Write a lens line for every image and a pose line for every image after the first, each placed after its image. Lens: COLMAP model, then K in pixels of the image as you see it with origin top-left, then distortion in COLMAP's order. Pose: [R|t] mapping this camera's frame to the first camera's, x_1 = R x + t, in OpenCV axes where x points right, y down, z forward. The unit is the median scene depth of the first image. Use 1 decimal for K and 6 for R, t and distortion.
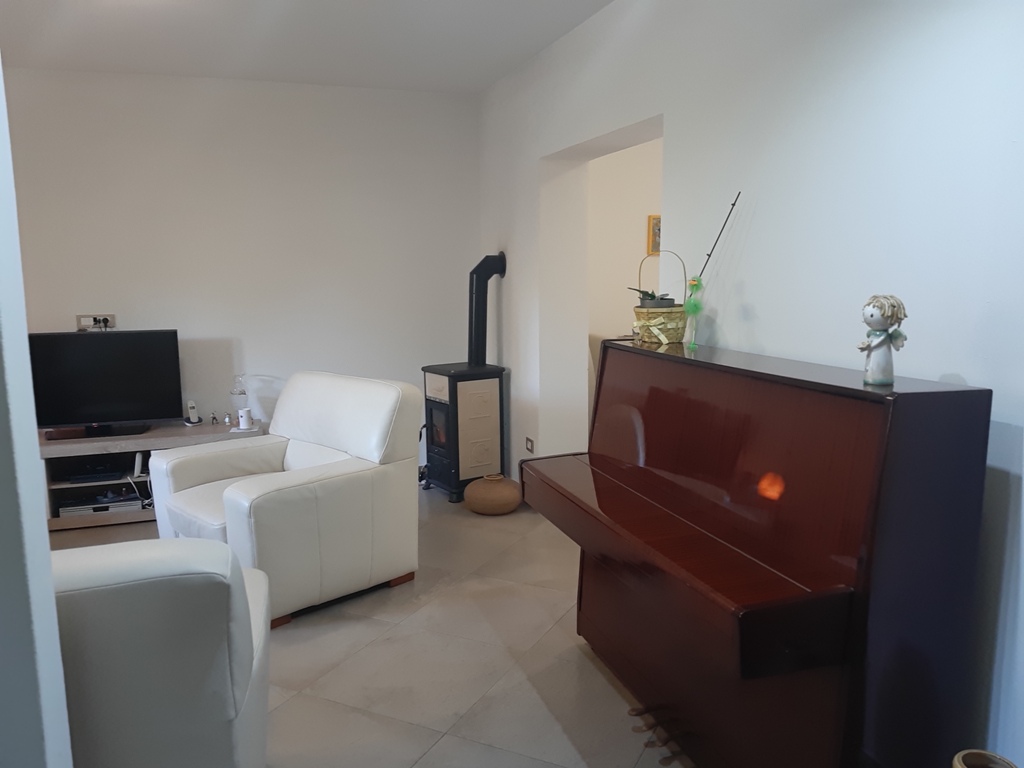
lens RADIAL K [[803.8, 0, 517.1], [0, 803.8, 391.3], [0, 0, 1]] dist [0.069099, -0.117085]
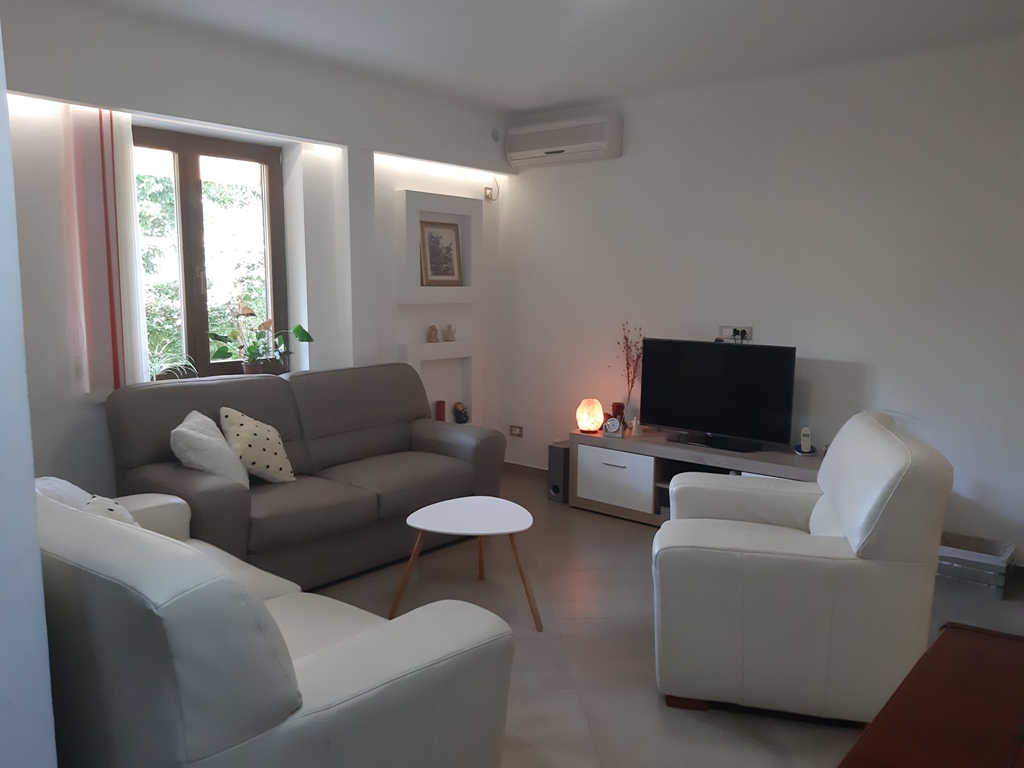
lens RADIAL K [[803.8, 0, 517.1], [0, 803.8, 391.3], [0, 0, 1]] dist [0.069099, -0.117085]
pose [[0.522074, 0.130554, -0.842849, 0.188252], [-0.141829, 0.987745, 0.065146, -0.042163], [0.841025, 0.085529, 0.534193, 0.252606]]
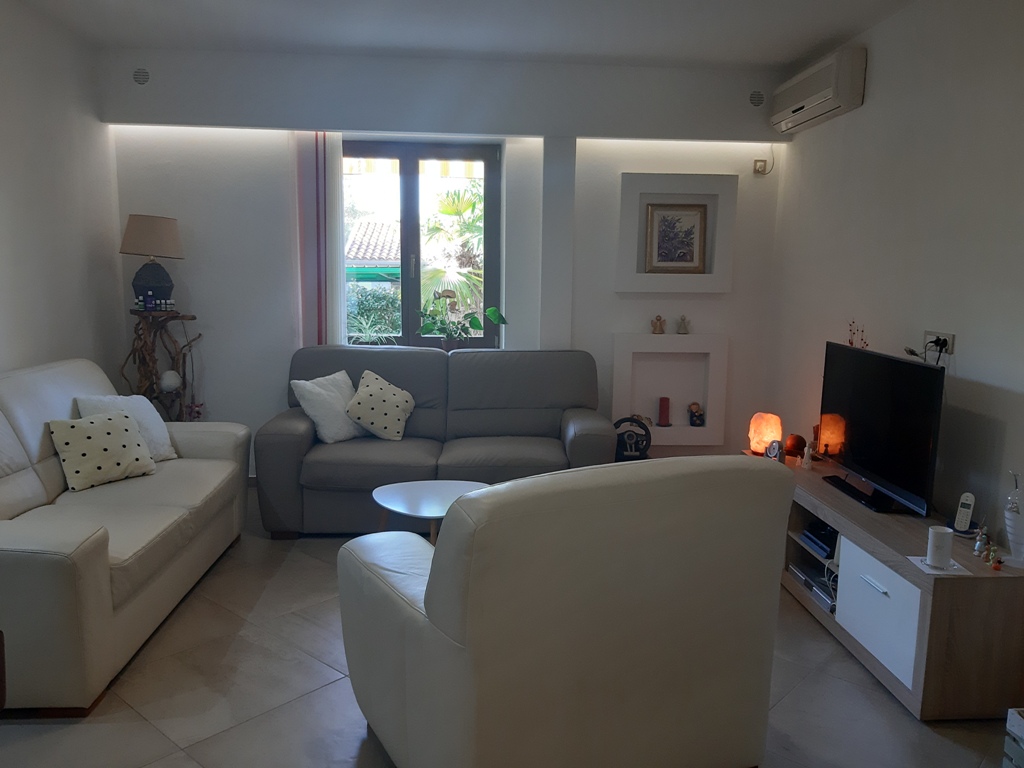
lens RADIAL K [[803.8, 0, 517.1], [0, 803.8, 391.3], [0, 0, 1]] dist [0.069099, -0.117085]
pose [[-0.266303, 0.152195, -0.951798, 0.231365], [-0.157055, 0.967408, 0.198633, -0.127392], [0.951008, 0.202381, -0.233721, 0.838045]]
